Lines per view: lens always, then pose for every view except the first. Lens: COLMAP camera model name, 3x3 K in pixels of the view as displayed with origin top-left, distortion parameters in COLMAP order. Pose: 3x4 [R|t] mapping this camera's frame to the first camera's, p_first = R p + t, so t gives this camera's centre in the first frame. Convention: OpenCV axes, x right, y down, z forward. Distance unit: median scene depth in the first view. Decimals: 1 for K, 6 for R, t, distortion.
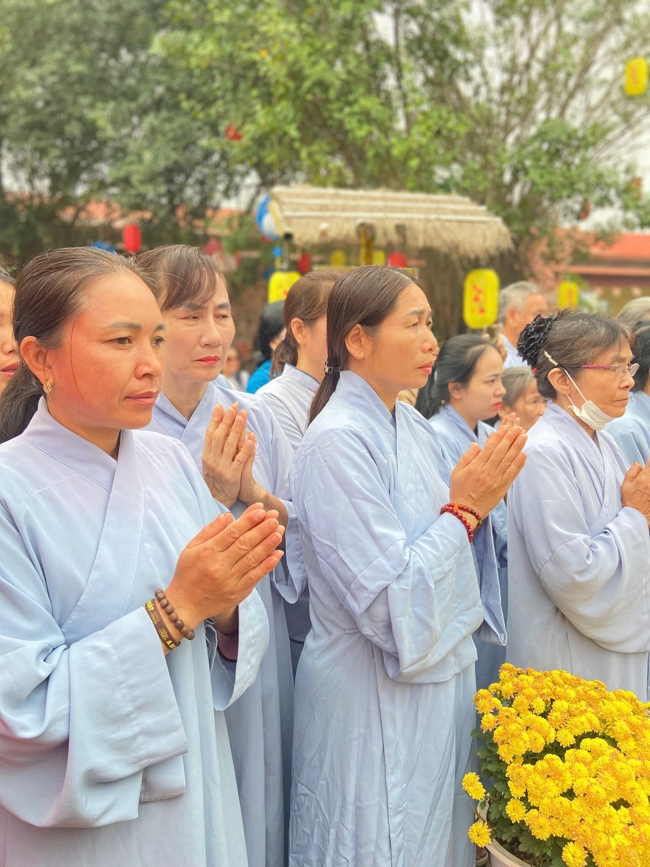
lens RADIAL K [[643.4, 0, 325.2], [0, 643.4, 433.3], [0, 0, 1]] dist [0.071269, -0.099904]
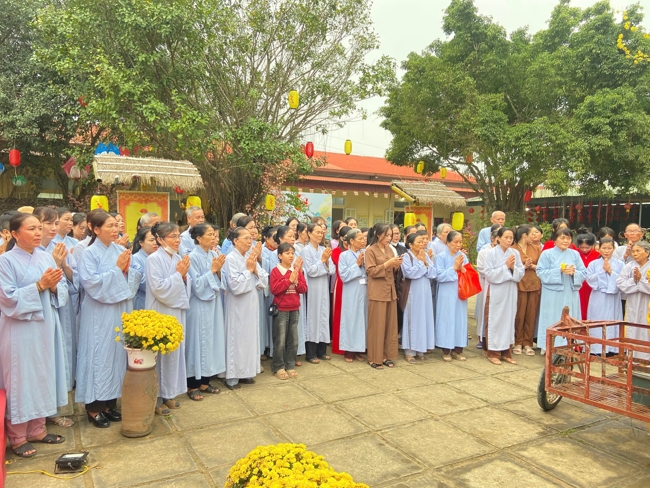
lens RADIAL K [[481.3, 0, 310.8], [0, 481.3, 250.2], [0, 0, 1]] dist [0.063924, -0.084296]
pose [[0.961279, -0.001934, 0.275569, 0.179021], [0.024106, 0.996732, -0.077096, 0.087348], [-0.274520, 0.080753, 0.958185, -0.791338]]
